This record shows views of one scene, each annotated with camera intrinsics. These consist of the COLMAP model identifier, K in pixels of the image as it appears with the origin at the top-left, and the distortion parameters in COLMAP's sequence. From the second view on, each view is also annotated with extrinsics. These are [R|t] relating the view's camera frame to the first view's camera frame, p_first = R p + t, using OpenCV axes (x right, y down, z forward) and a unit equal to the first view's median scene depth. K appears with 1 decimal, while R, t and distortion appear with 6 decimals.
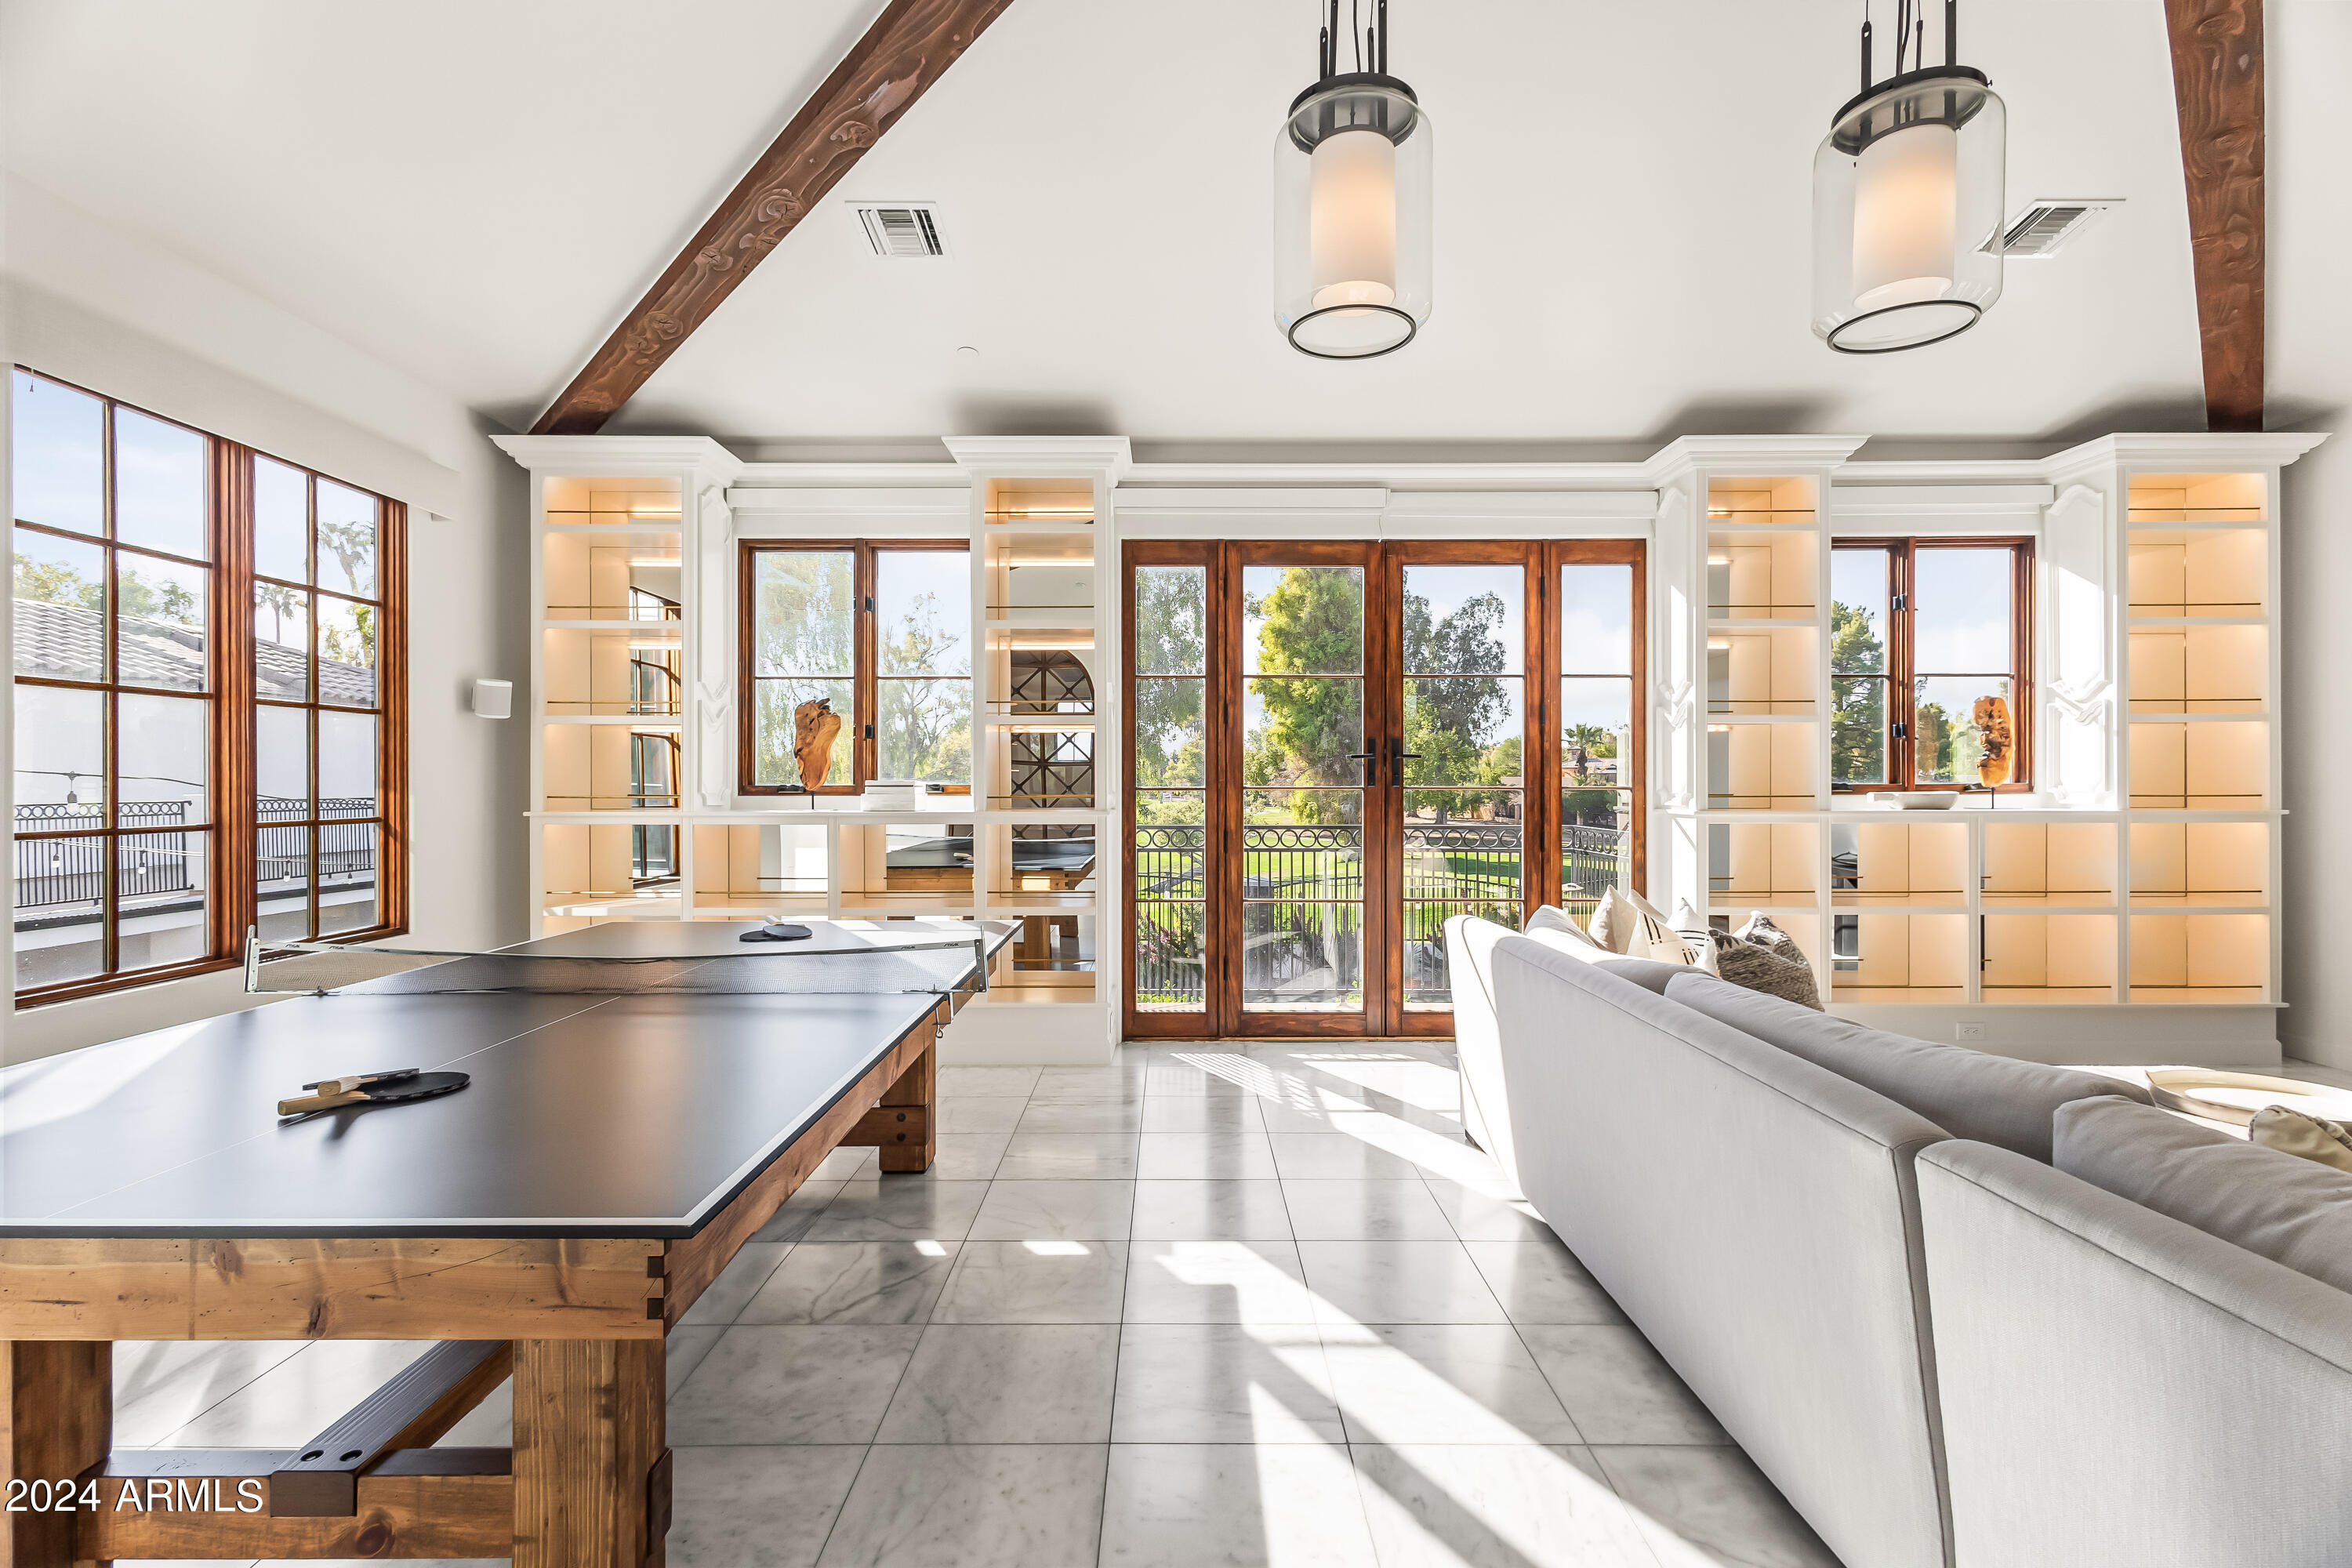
lens RADIAL K [[1038.9, 0, 1107.0], [0, 1038.9, 774.4], [0, 0, 1]] dist [0.005777, 0.000446]
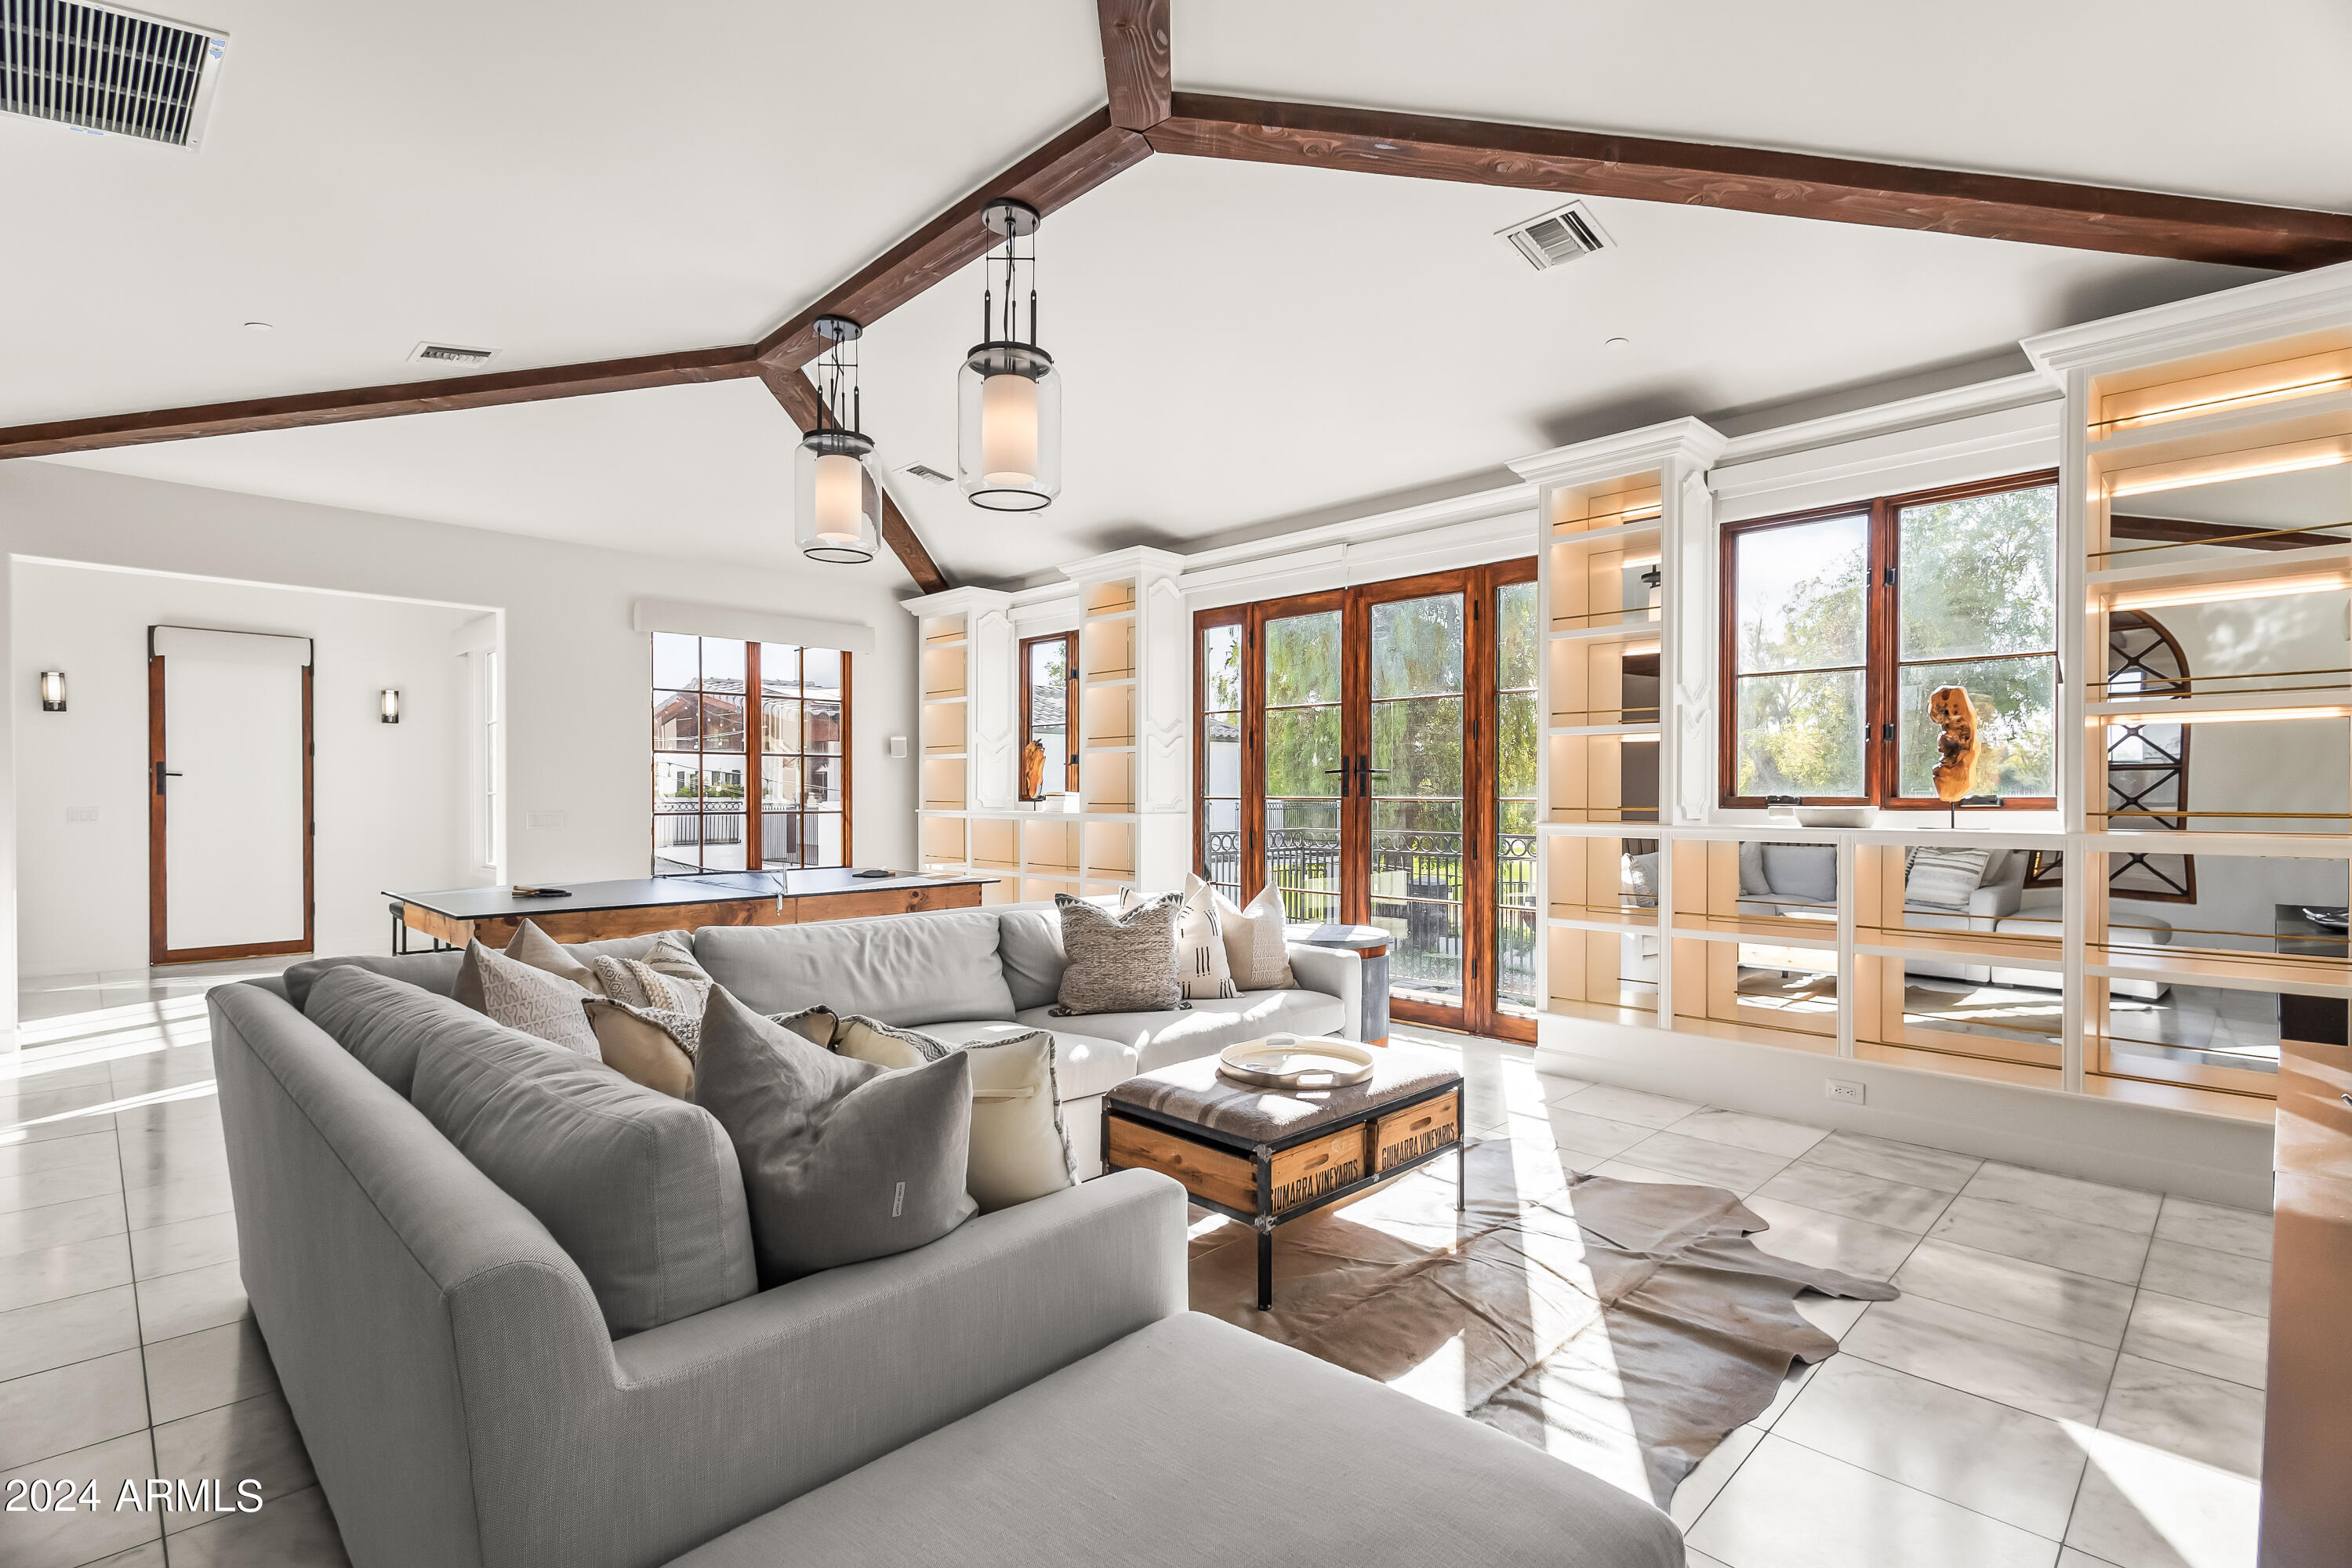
lens RADIAL K [[1097.8, 0, 1199.4], [0, 1097.8, 792.5], [0, 0, 1]] dist [0.017996, -0.000111]
pose [[0.708865, 0.001902, -0.705342, 1.007036], [0.003200, 0.999977, 0.005912, -0.002054], [0.705337, -0.006448, 0.708843, 0.004046]]
